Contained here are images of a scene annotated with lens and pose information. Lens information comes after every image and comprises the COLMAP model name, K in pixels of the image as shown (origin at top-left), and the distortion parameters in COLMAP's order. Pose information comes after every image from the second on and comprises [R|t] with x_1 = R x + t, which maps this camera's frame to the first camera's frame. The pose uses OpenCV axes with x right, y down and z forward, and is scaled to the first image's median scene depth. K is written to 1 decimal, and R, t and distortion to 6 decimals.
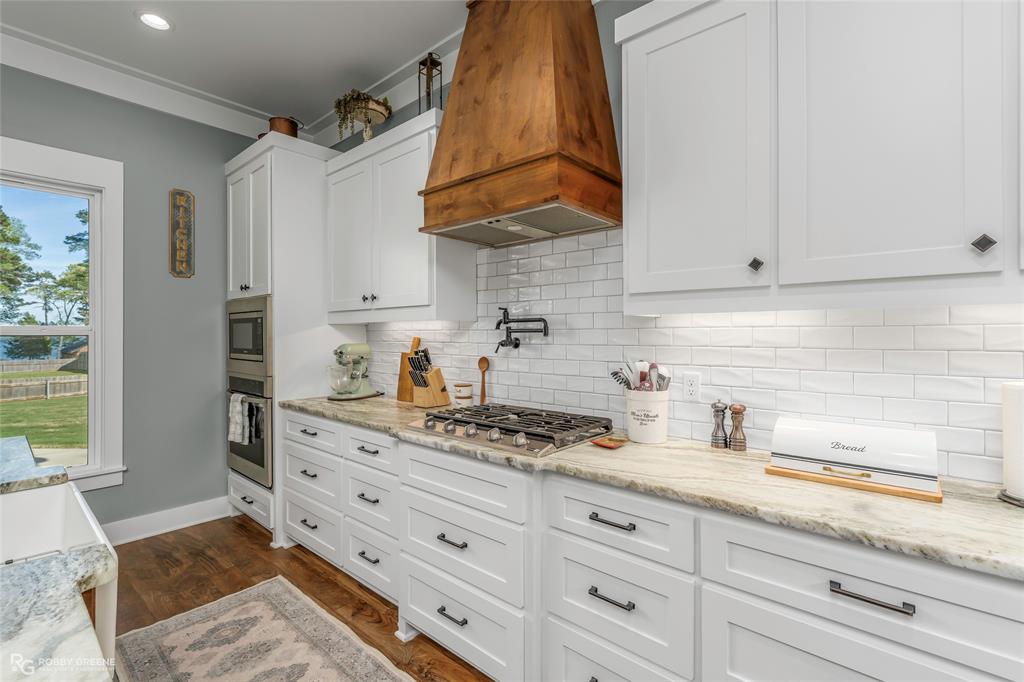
lens RADIAL K [[464.9, 0, 507.1], [0, 464.9, 335.8], [0, 0, 1]] dist [-0.004414, 0.001683]
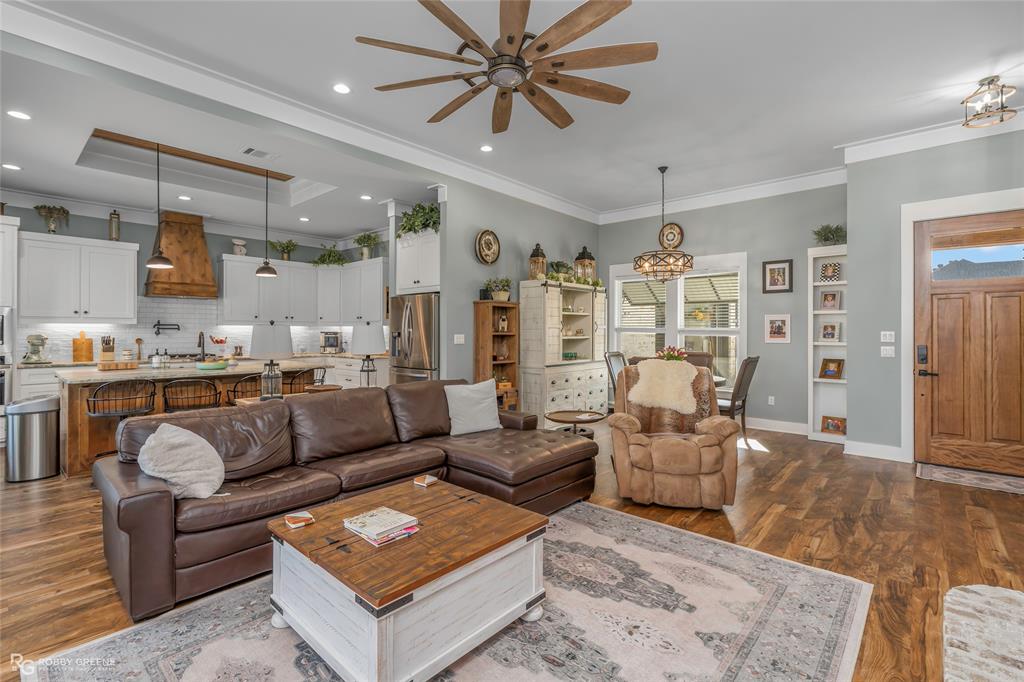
lens RADIAL K [[464.9, 0, 513.6], [0, 464.9, 331.2], [0, 0, 1]] dist [-0.004414, 0.001683]
pose [[0.003630, 0.000965, 0.999993, -2.901931], [0.000713, 0.999999, -0.000967, 0.010751], [-0.999993, 0.000716, 0.003629, -1.198760]]
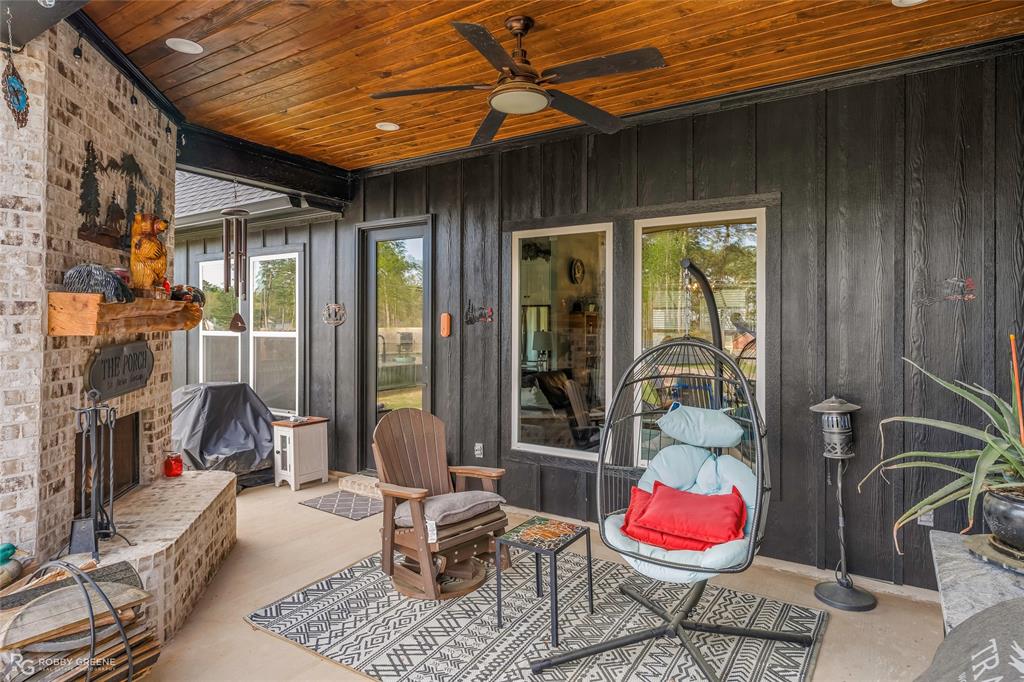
lens RADIAL K [[594.4, 0, 511.2], [0, 594.4, 330.8], [0, 0, 1]] dist [0.000753, 0.001902]
pose [[-0.145296, -0.011639, 0.989320, -4.676030], [-0.003533, 0.999931, 0.011245, -0.066030], [-0.989382, -0.001862, -0.145327, 0.142571]]
